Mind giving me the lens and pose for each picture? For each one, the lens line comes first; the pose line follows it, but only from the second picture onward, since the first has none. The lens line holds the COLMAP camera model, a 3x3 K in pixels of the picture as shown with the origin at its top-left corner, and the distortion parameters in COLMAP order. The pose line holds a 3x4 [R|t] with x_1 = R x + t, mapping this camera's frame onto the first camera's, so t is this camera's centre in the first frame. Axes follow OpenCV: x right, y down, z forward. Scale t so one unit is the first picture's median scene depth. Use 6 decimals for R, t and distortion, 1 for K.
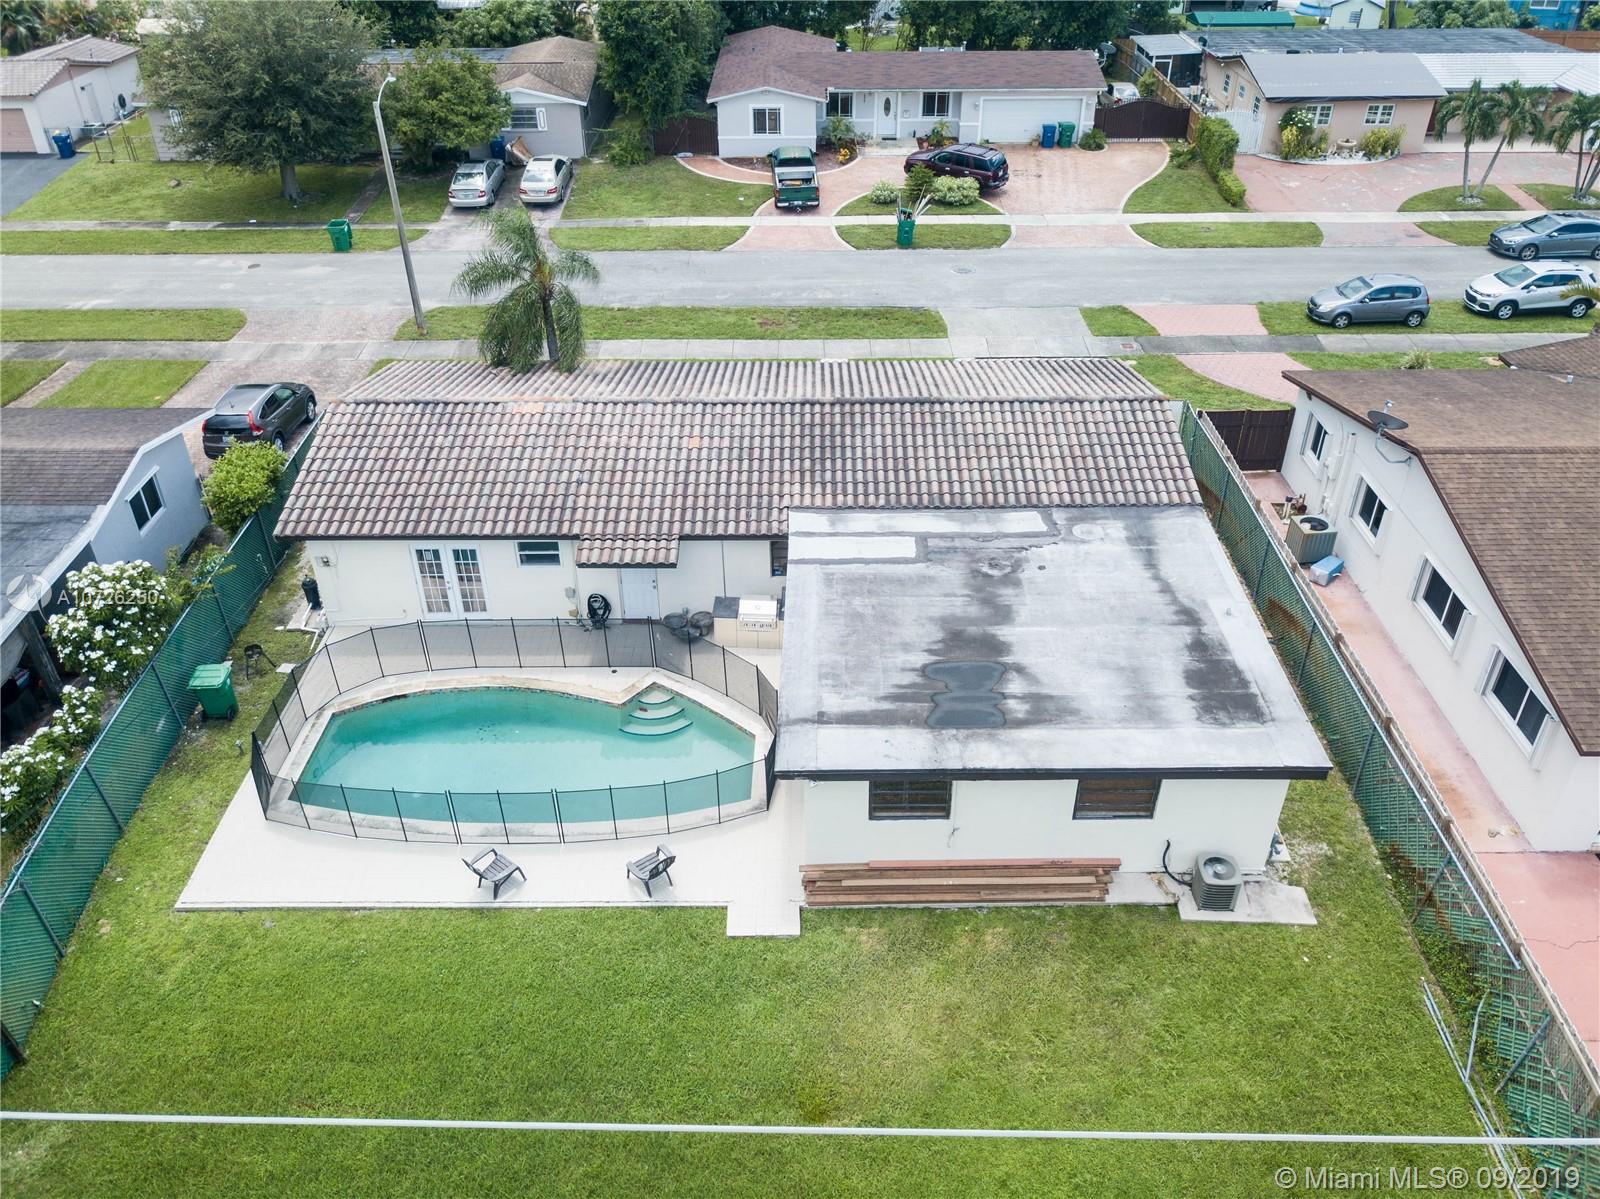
lens RADIAL K [[1222.8, 0, 799.6], [0, 1222.8, 601.5], [0, 0, 1]] dist [0.007658, -0.008845]
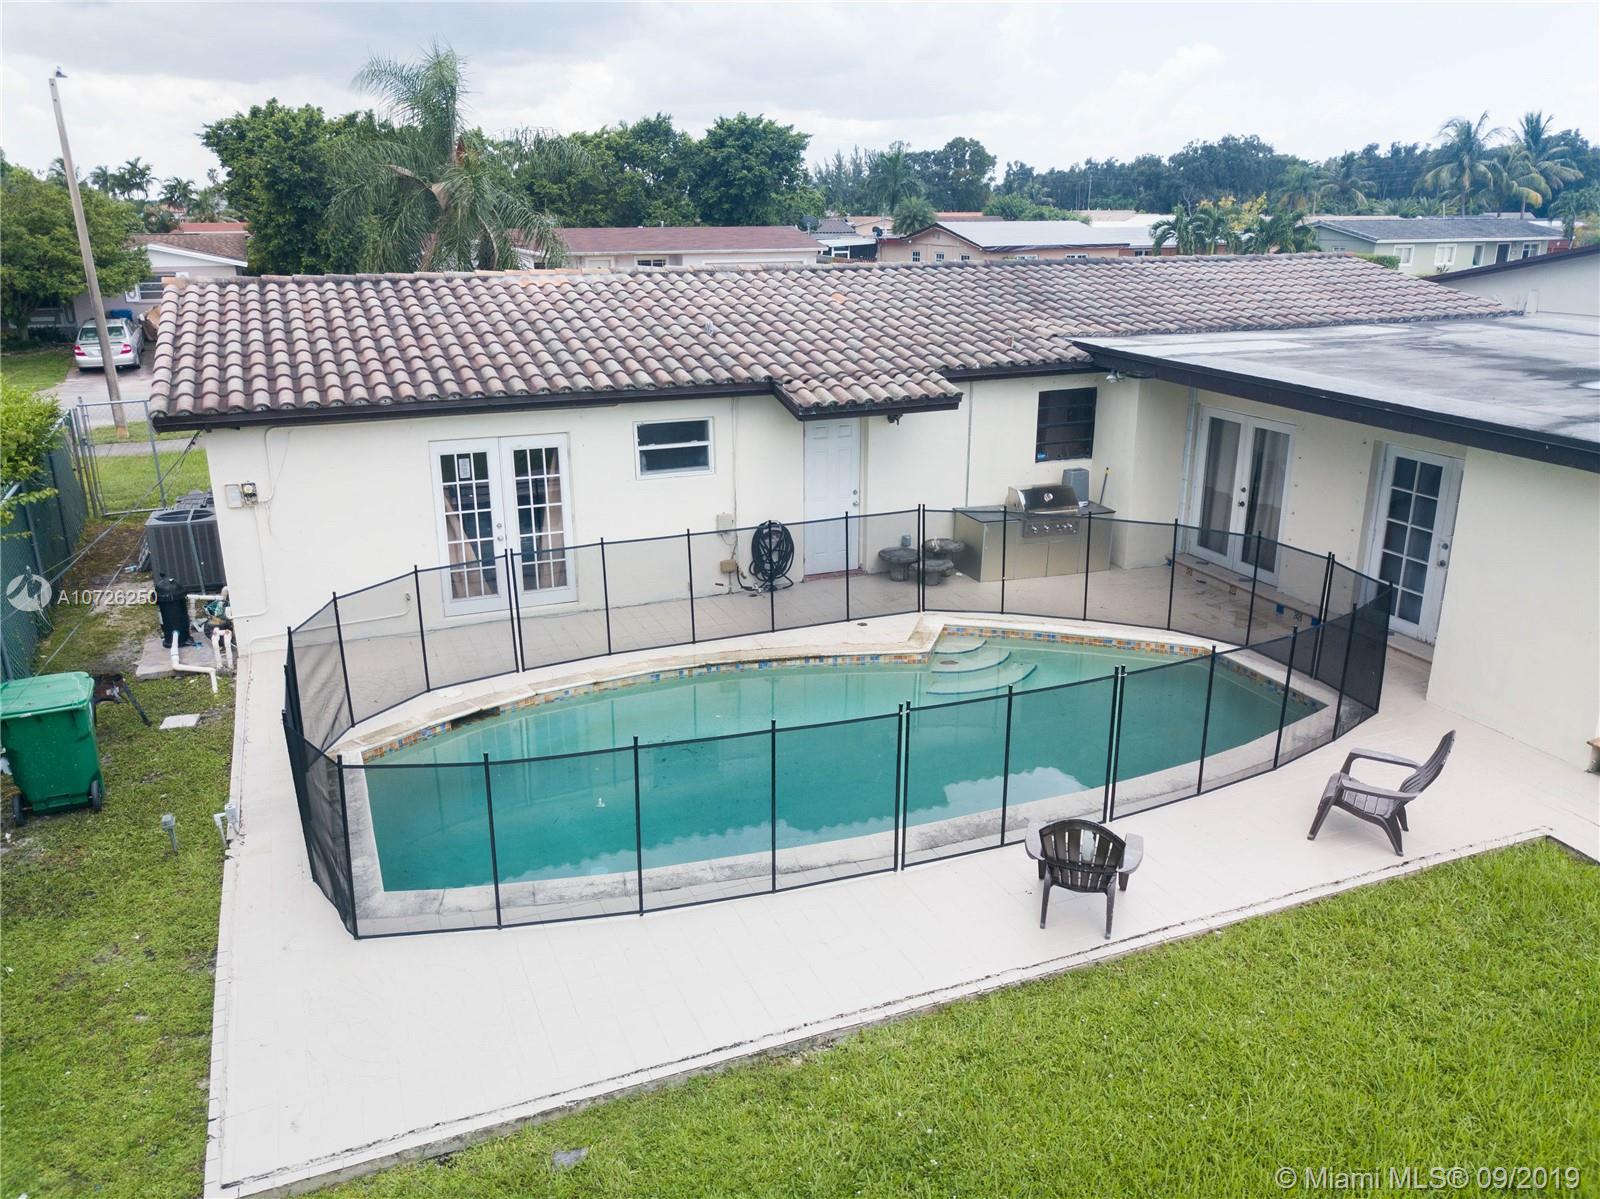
lens RADIAL K [[1222.8, 0, 798.3], [0, 1222.8, 595.1], [0, 0, 1]] dist [0.007658, -0.008845]
pose [[0.920501, -0.112518, 0.374190, -0.371610], [0.215498, 0.945022, -0.245956, 0.168153], [-0.325943, 0.307040, 0.894141, 0.512129]]
